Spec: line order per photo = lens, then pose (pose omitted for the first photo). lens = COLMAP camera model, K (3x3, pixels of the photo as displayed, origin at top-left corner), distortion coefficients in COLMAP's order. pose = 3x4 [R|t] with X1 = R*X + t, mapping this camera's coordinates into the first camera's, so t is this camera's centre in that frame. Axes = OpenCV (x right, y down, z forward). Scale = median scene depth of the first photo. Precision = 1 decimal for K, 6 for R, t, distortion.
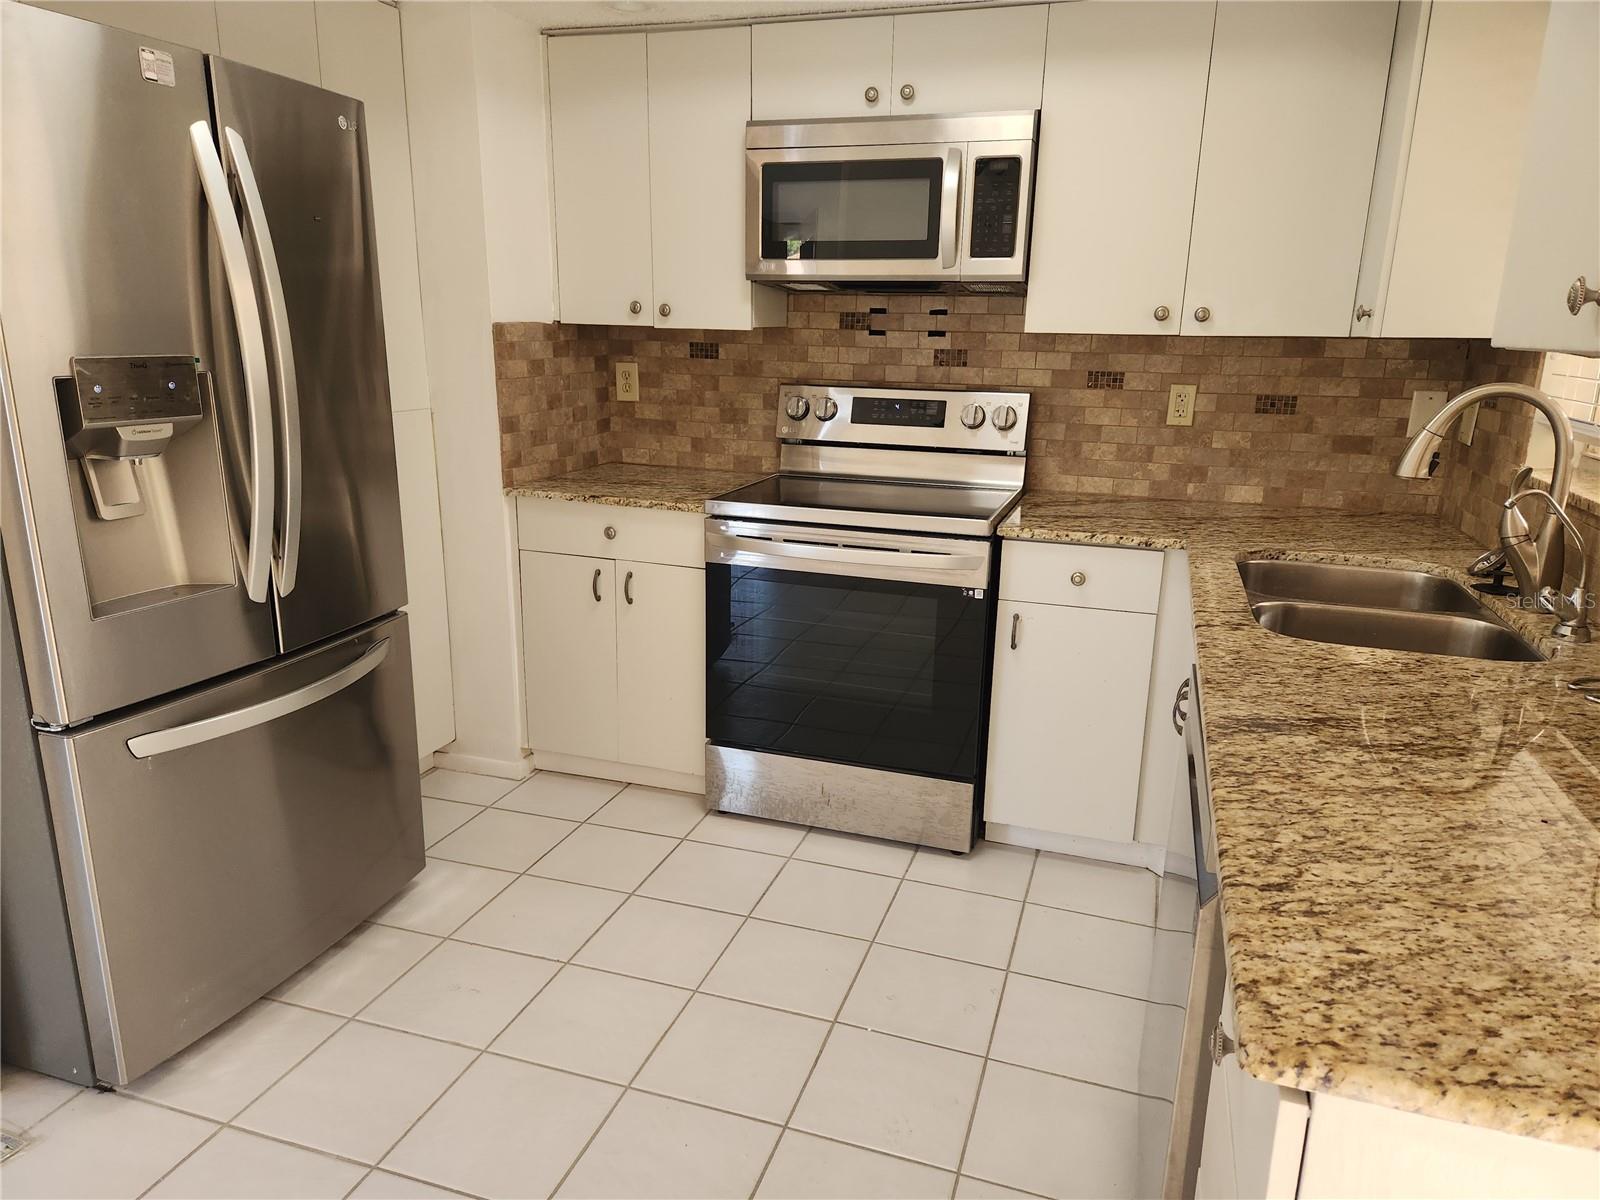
lens RADIAL K [[1078.1, 0, 795.1], [0, 1078.1, 616.6], [0, 0, 1]] dist [0.076864, -0.063548]
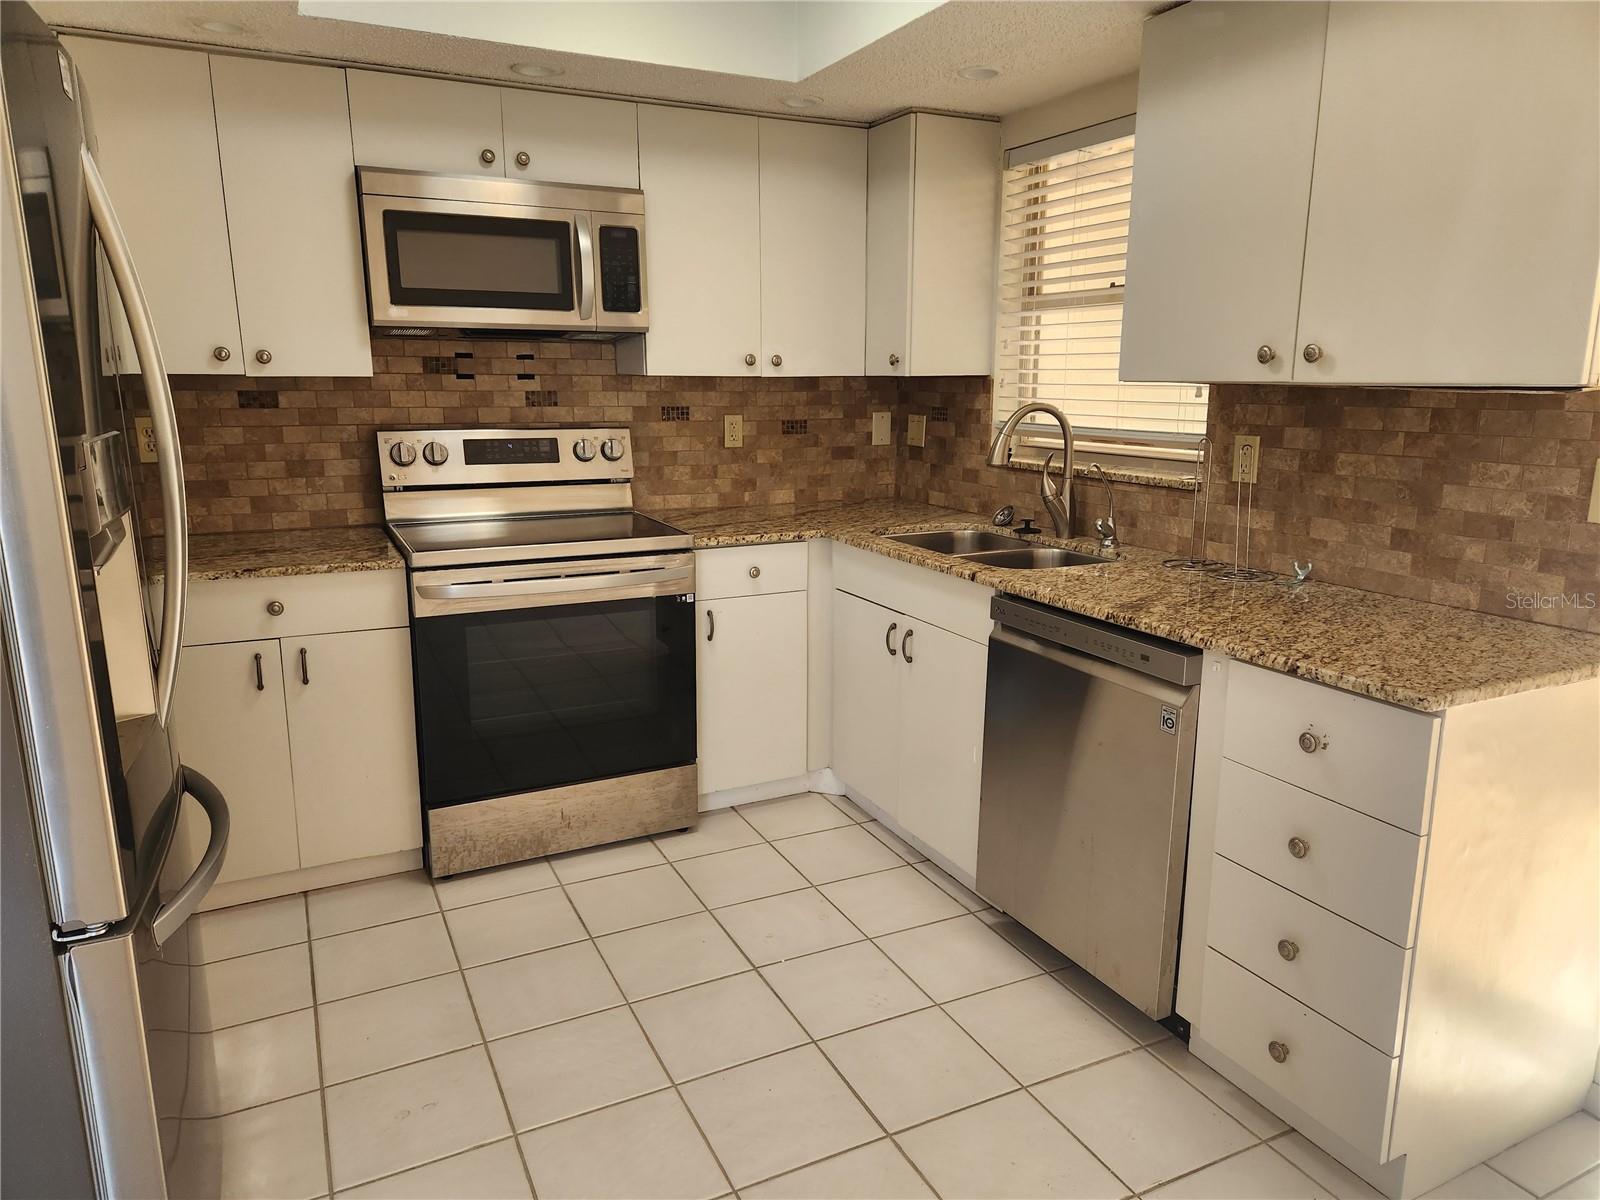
lens RADIAL K [[1078.1, 0, 824.5], [0, 1078.1, 605.7], [0, 0, 1]] dist [0.076864, -0.063548]
pose [[0.701161, -0.169842, 0.692478, -0.474570], [0.196507, 0.979632, 0.041301, -0.028718], [-0.685389, 0.107119, 0.720255, 0.056607]]
